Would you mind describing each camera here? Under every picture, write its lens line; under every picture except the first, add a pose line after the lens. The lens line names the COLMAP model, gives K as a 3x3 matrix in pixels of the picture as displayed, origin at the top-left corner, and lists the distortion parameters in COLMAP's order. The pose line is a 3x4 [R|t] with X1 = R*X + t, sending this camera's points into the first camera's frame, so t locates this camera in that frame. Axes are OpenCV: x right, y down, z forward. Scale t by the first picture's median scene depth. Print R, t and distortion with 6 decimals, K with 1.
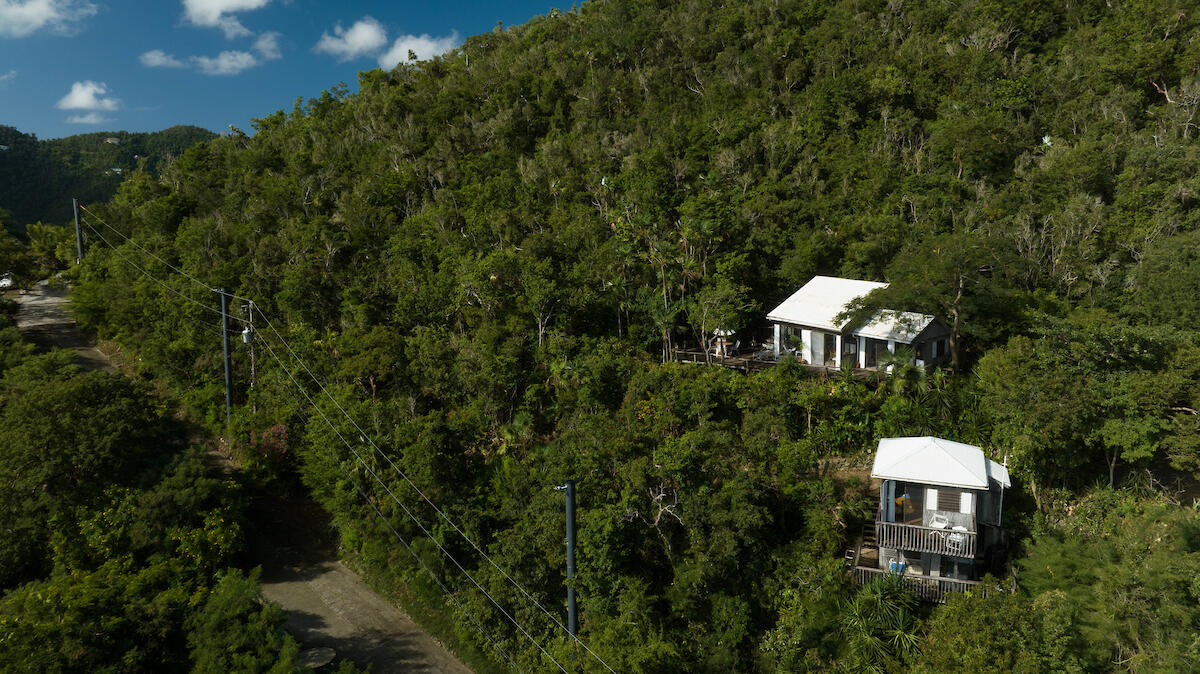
lens RADIAL K [[751.7, 0, 600.0], [0, 751.7, 337.0], [0, 0, 1]] dist [-0.003871, 0.000145]
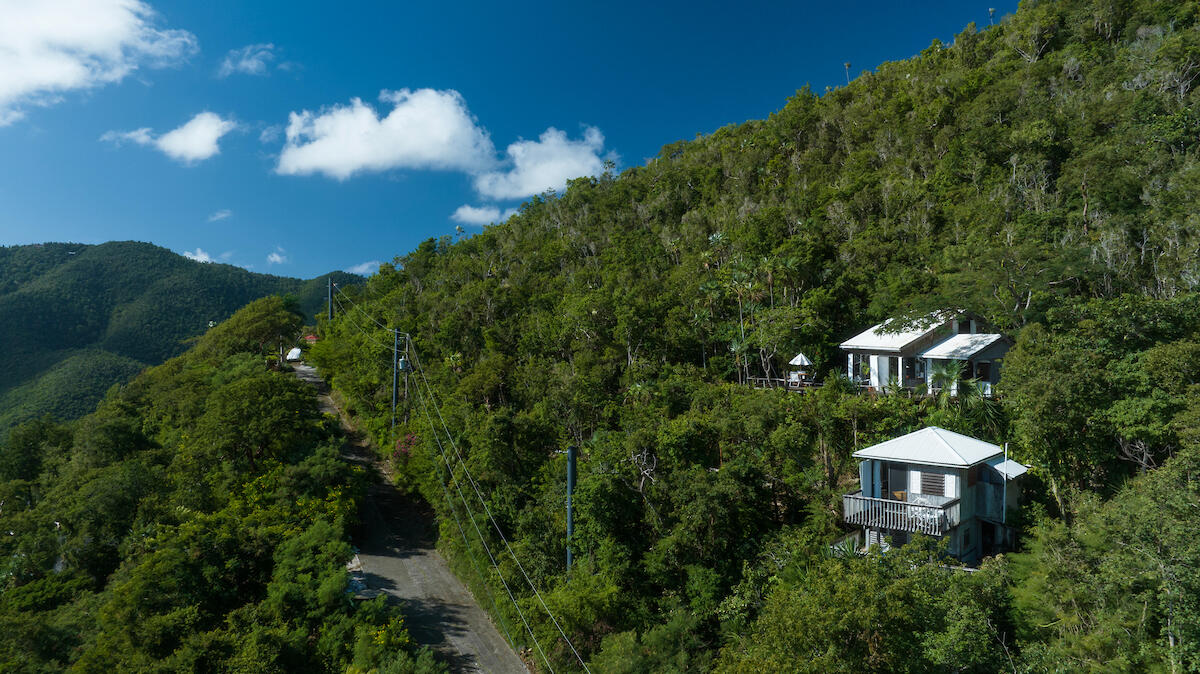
lens RADIAL K [[751.7, 0, 600.0], [0, 751.7, 337.0], [0, 0, 1]] dist [-0.003871, 0.000145]
pose [[0.945882, 0.016013, -0.324114, 0.249562], [-0.070297, 0.985176, -0.156479, 0.143027], [0.316804, 0.170795, 0.932987, -0.026558]]
